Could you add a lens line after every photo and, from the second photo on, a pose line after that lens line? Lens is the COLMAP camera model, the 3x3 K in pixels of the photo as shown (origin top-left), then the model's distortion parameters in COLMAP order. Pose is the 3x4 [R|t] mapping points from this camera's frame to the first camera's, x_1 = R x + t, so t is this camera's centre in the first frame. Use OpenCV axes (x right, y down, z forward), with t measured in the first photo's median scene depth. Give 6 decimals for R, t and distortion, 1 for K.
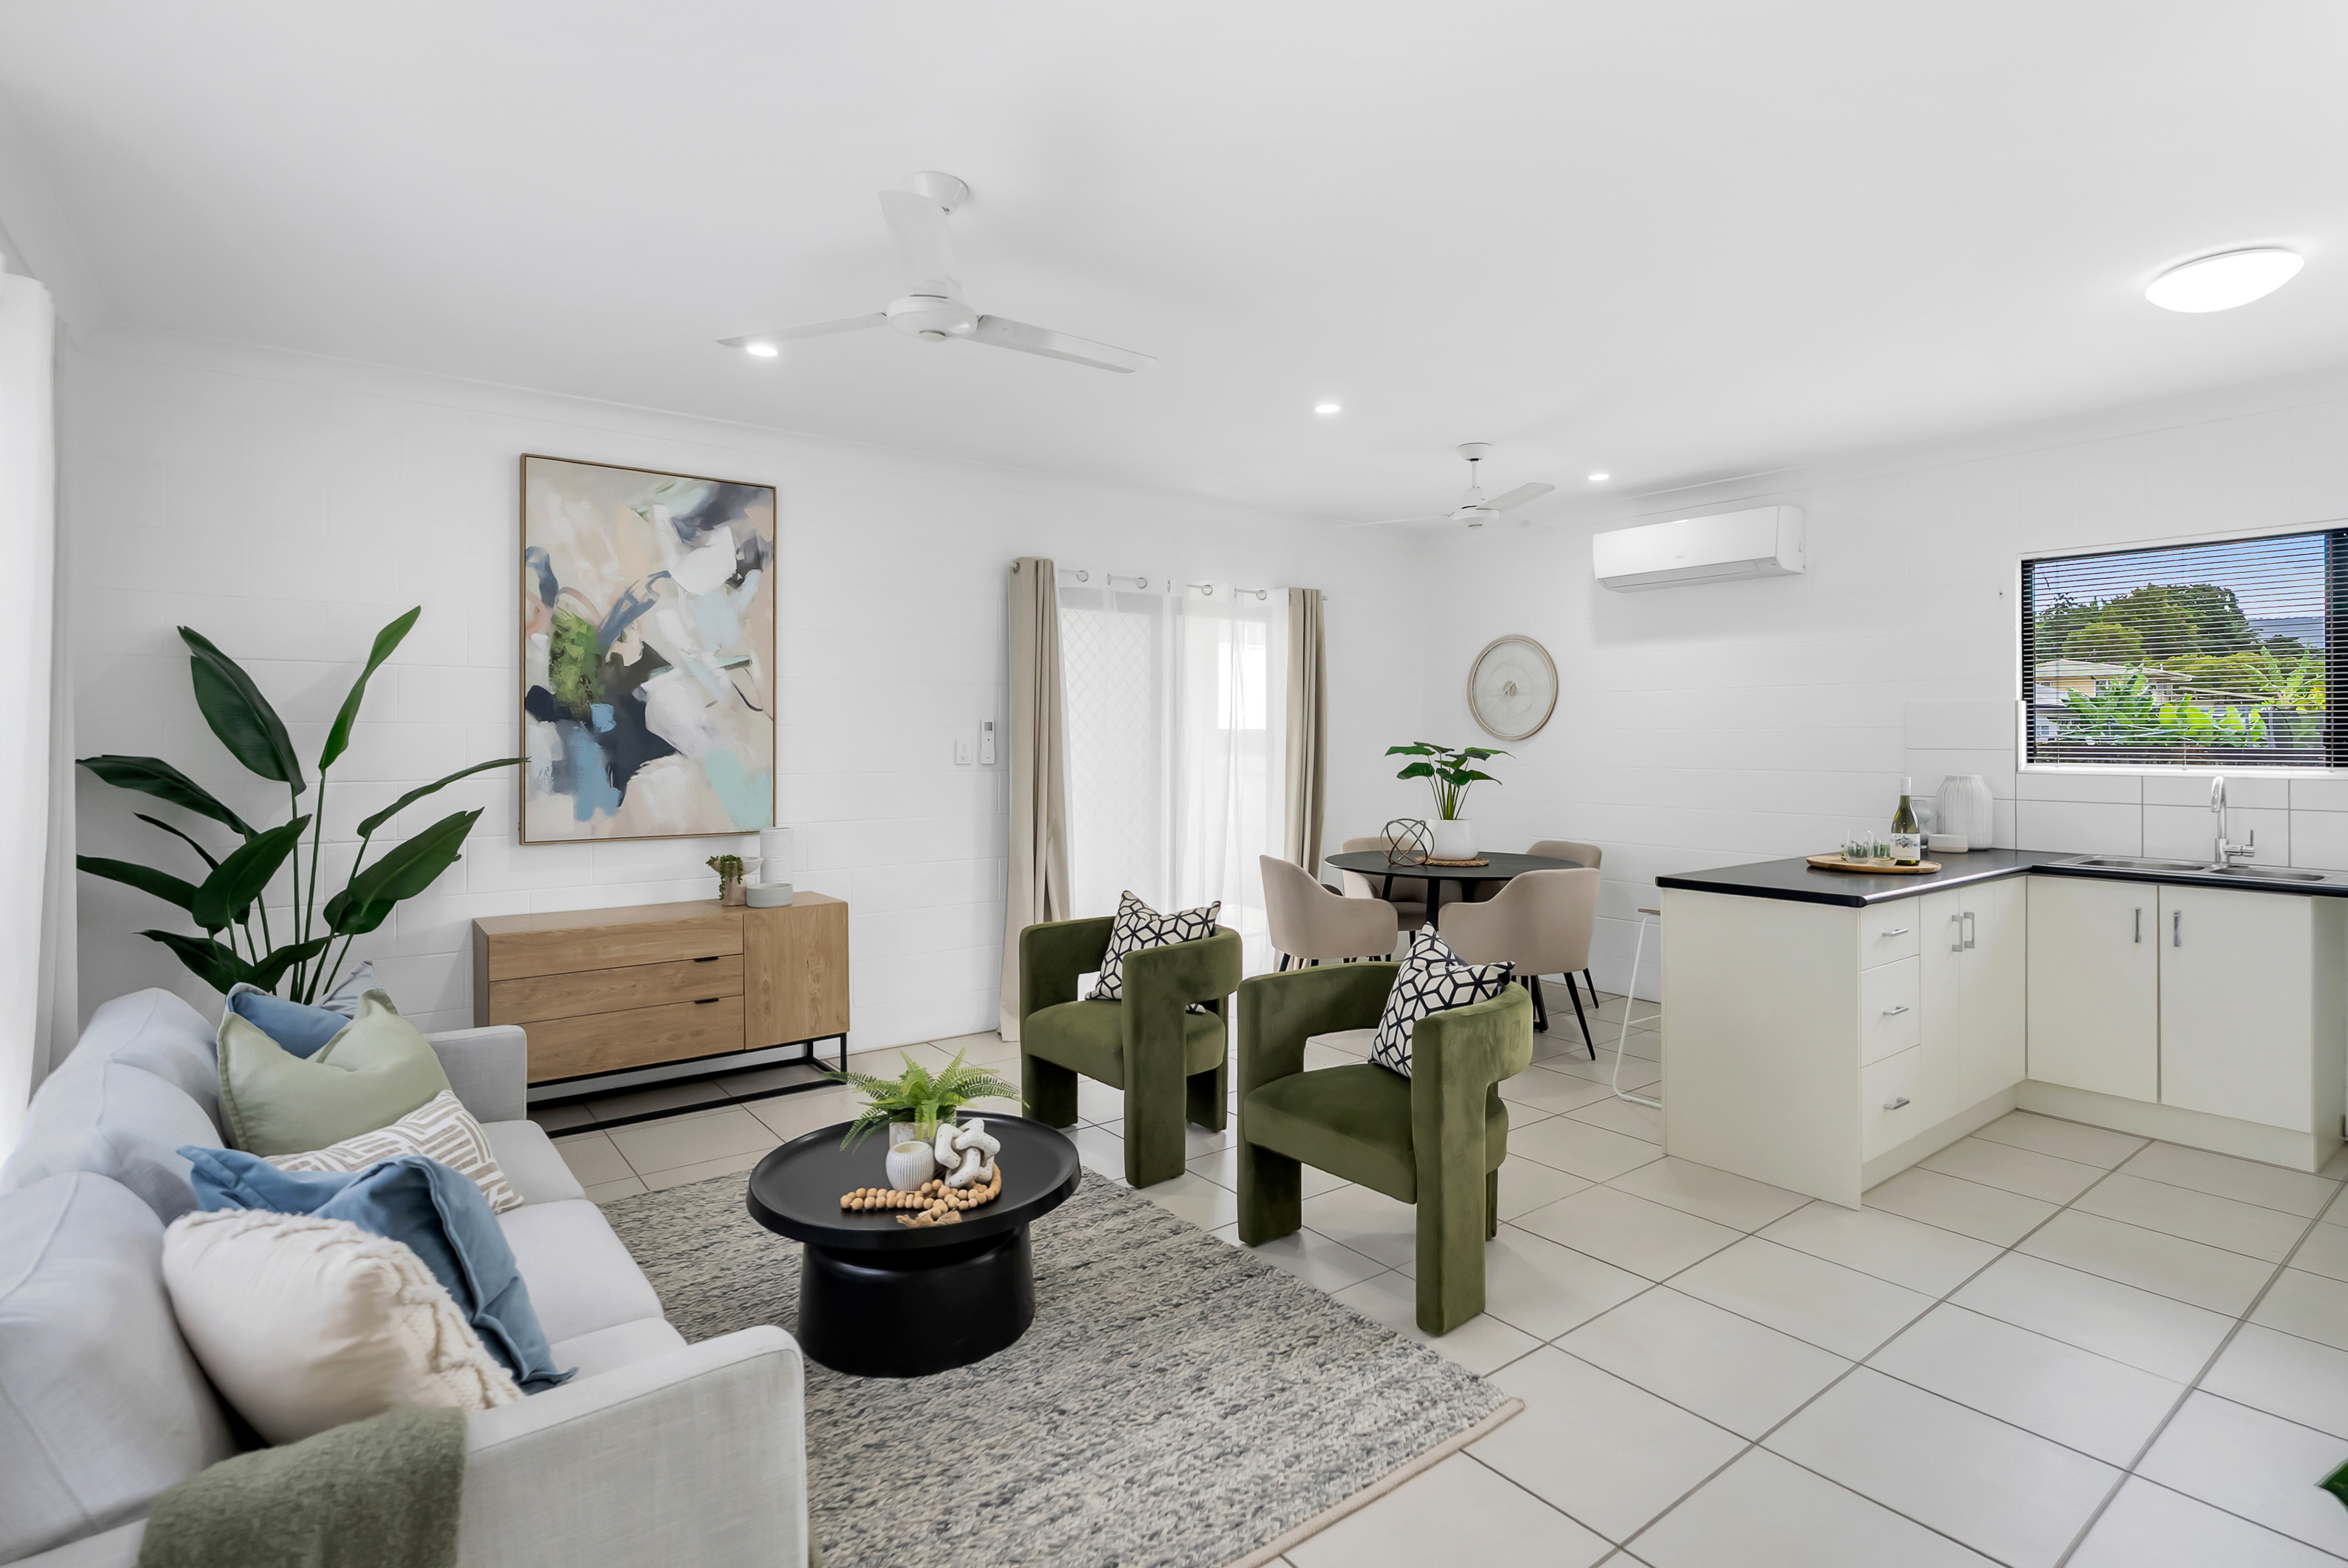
lens RADIAL K [[1163.9, 0, 1169.2], [0, 1163.9, 714.3], [0, 0, 1]] dist [0.000027, 0.001229]
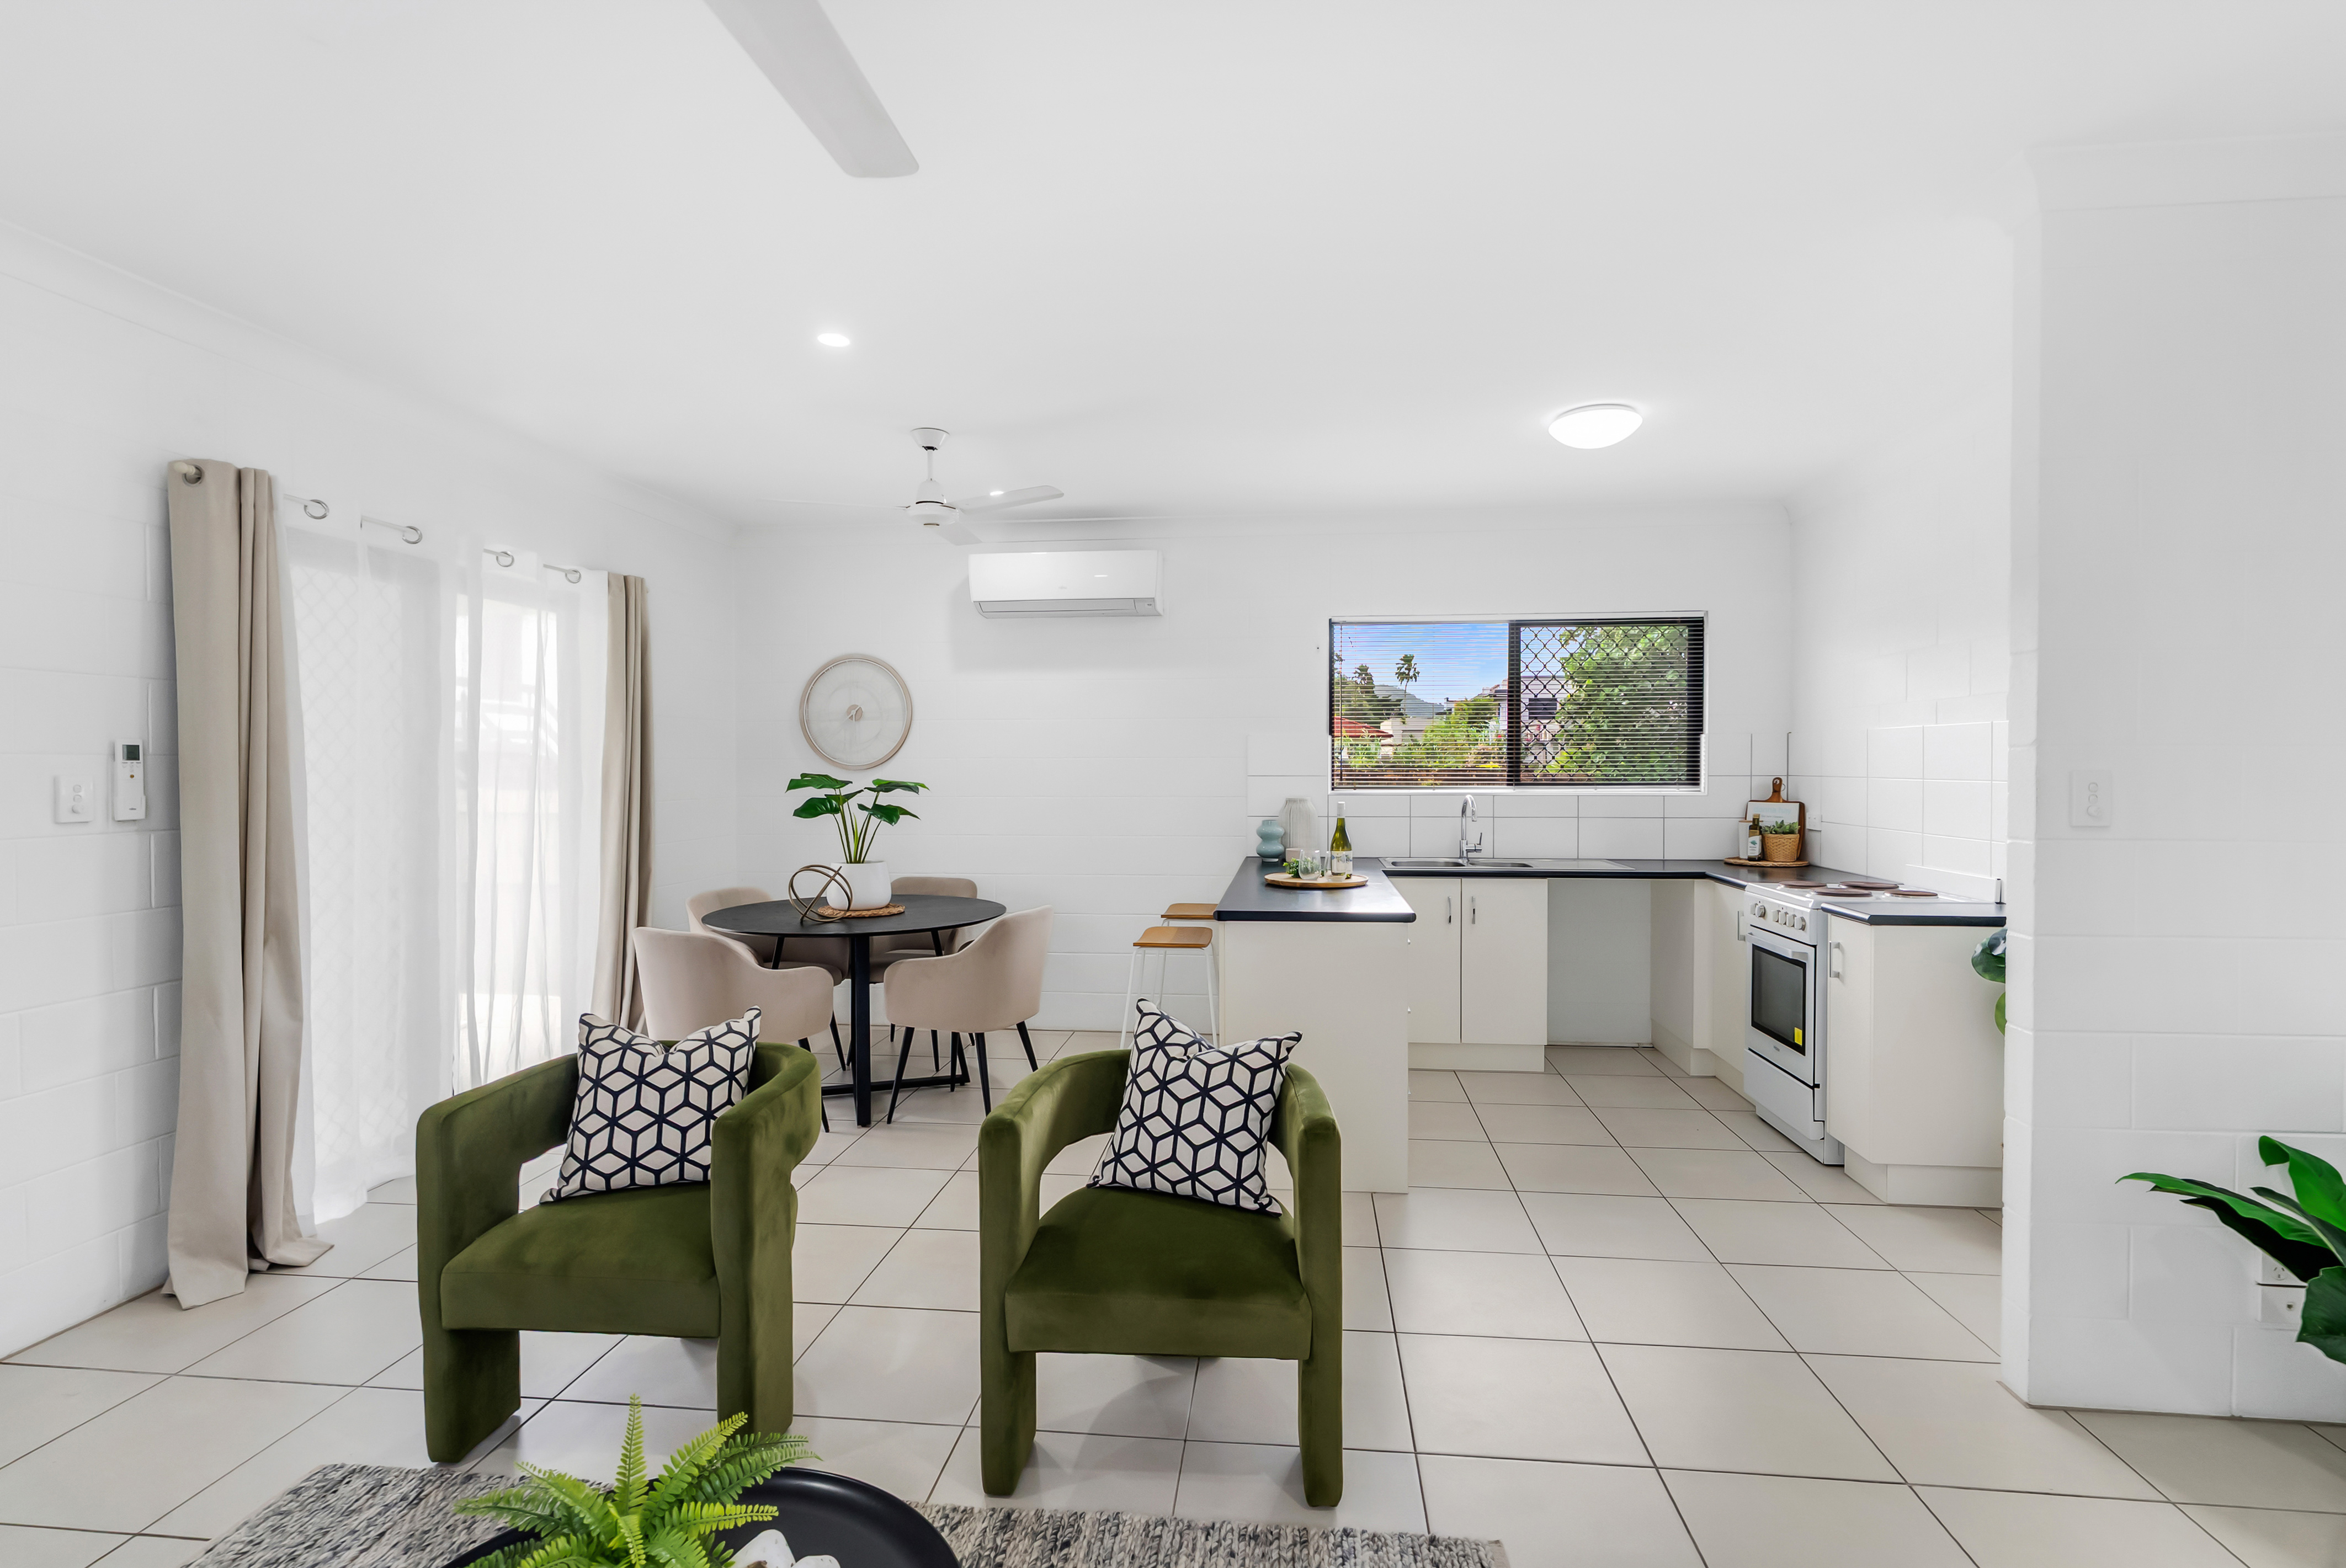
lens RADIAL K [[1130.7, 0, 1166.4], [0, 1130.7, 753.9], [0, 0, 1]] dist [0.021879, 0.000054]
pose [[0.688653, 0.002886, 0.725085, -0.259891], [-0.011506, 0.999910, 0.006948, 0.001784], [-0.724999, -0.013128, 0.688624, 0.321526]]
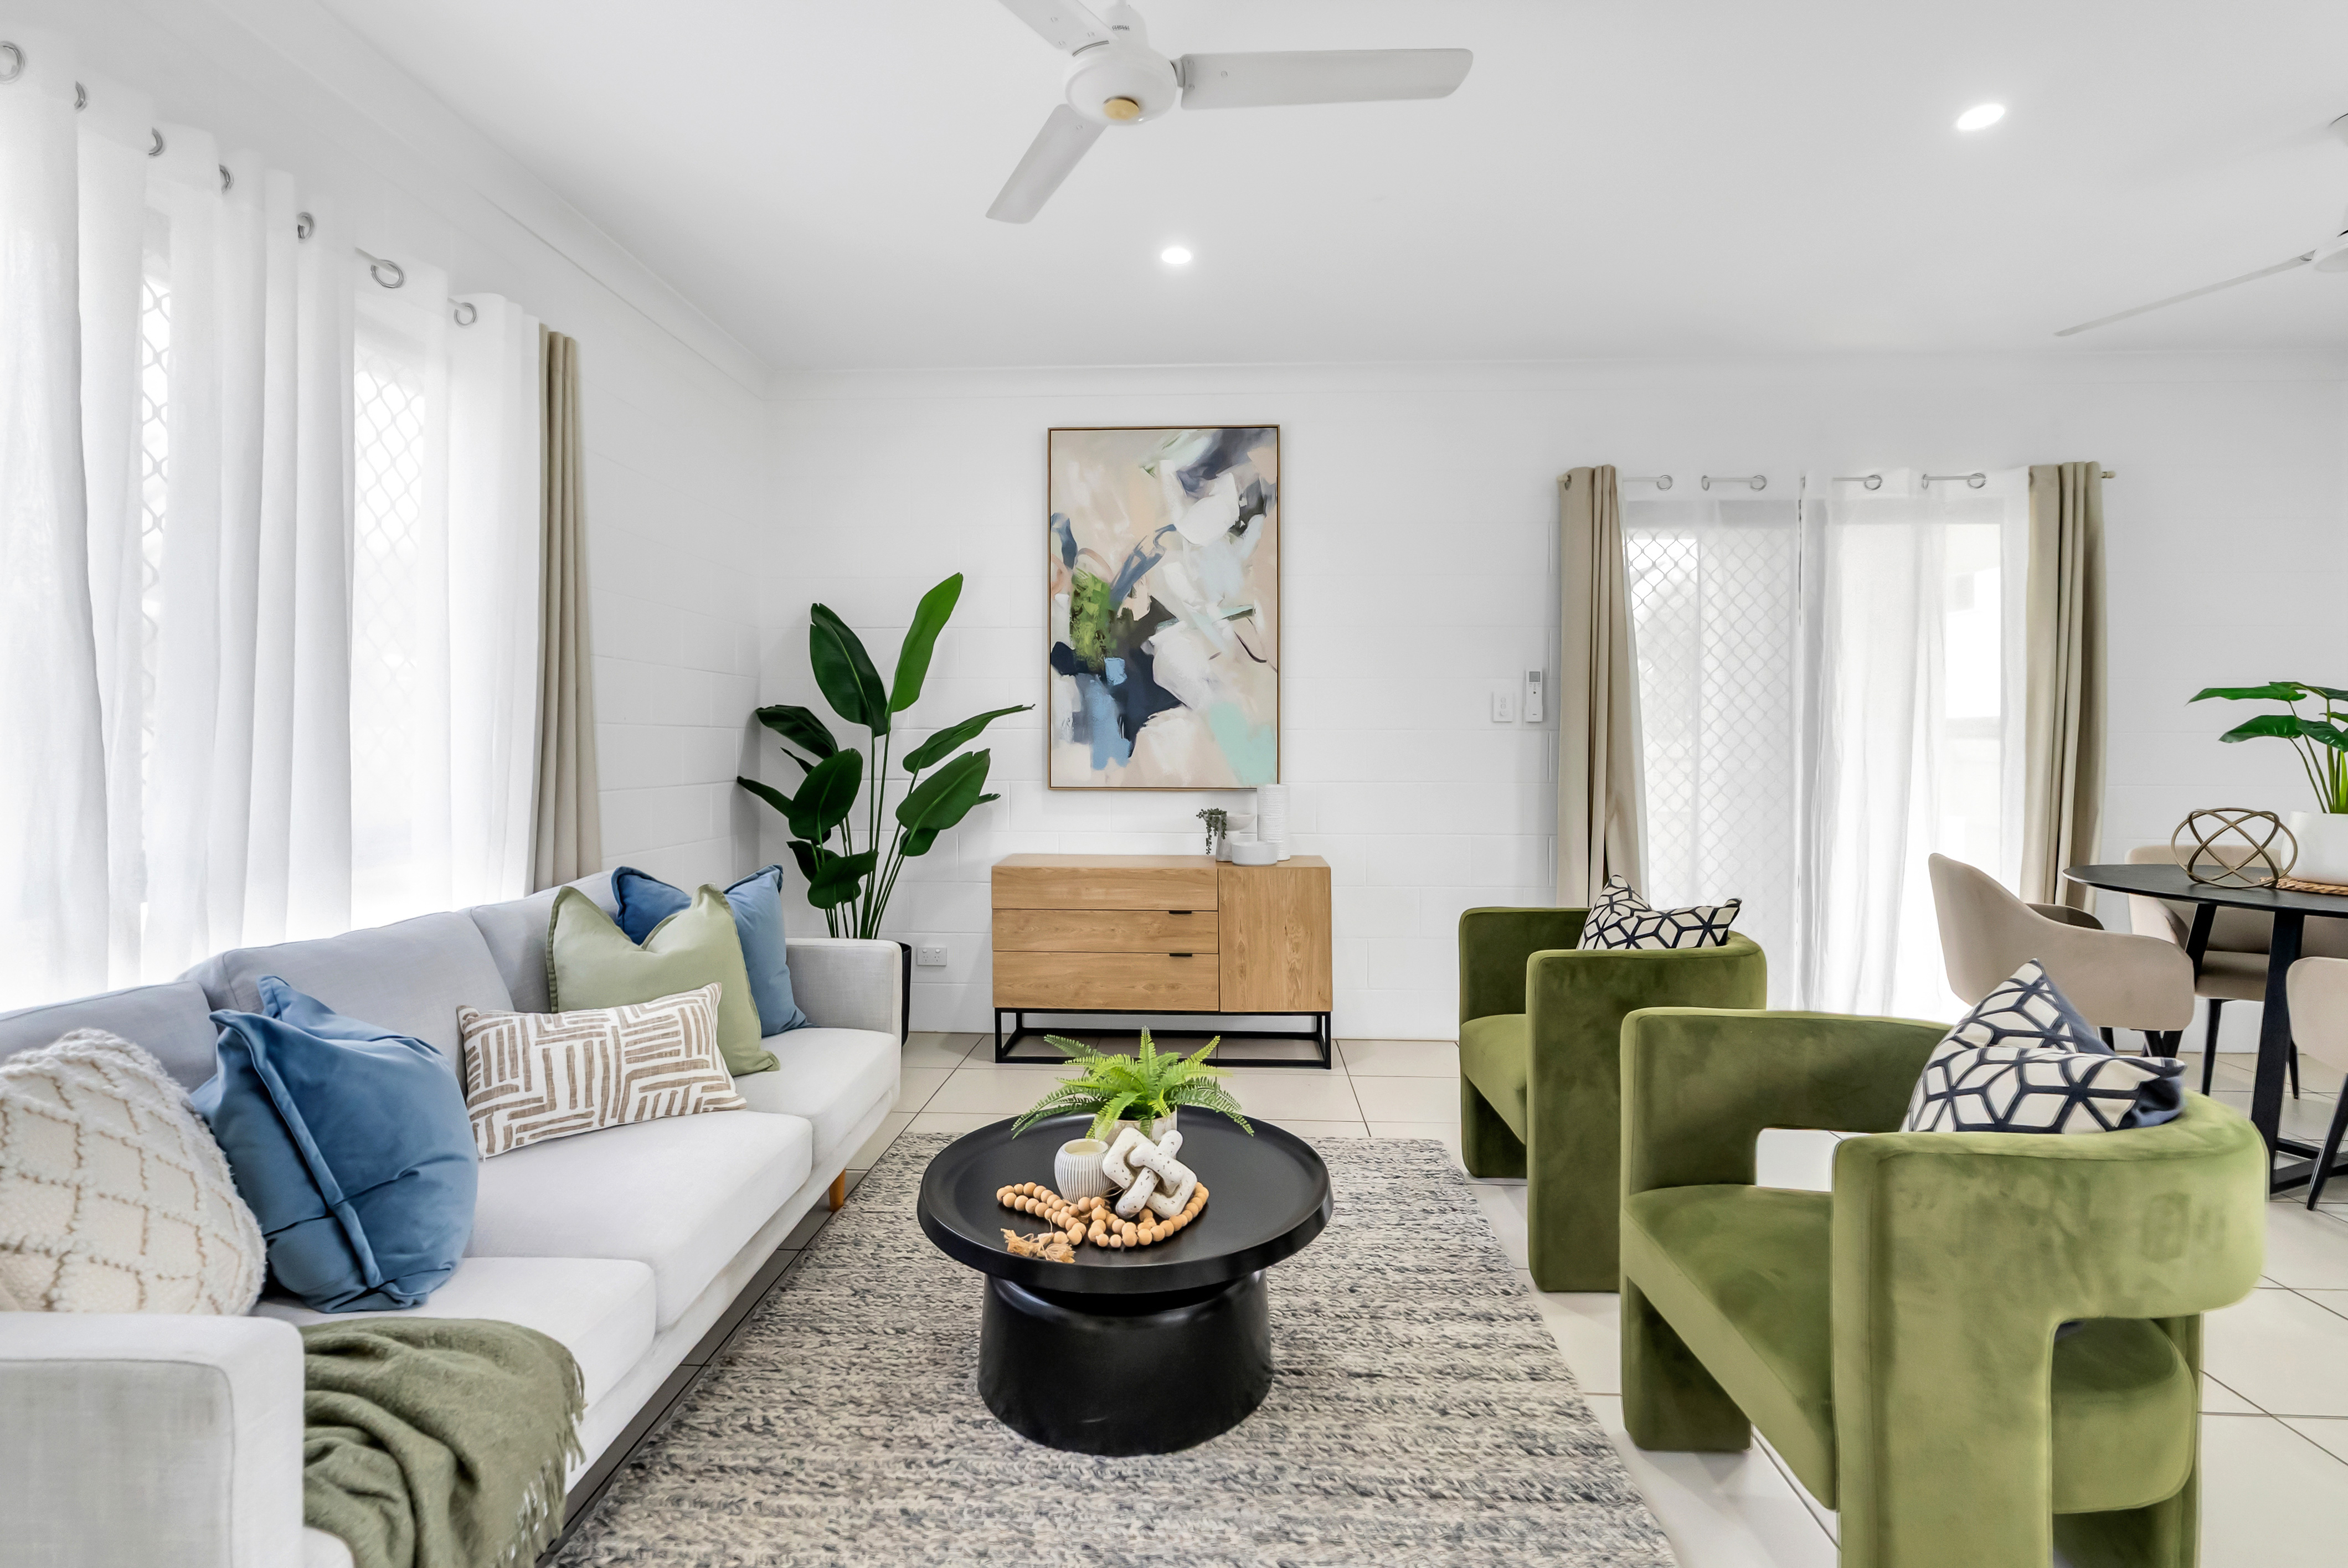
lens RADIAL K [[1086.6, 0, 1175.5], [0, 1086.6, 736.0], [0, 0, 1]] dist [-0.009487, 0.006365]
pose [[0.766653, -0.002495, -0.642057, 0.178087], [0.008839, 0.999939, 0.006668, 0.055195], [0.642001, -0.010788, 0.766628, 0.292385]]
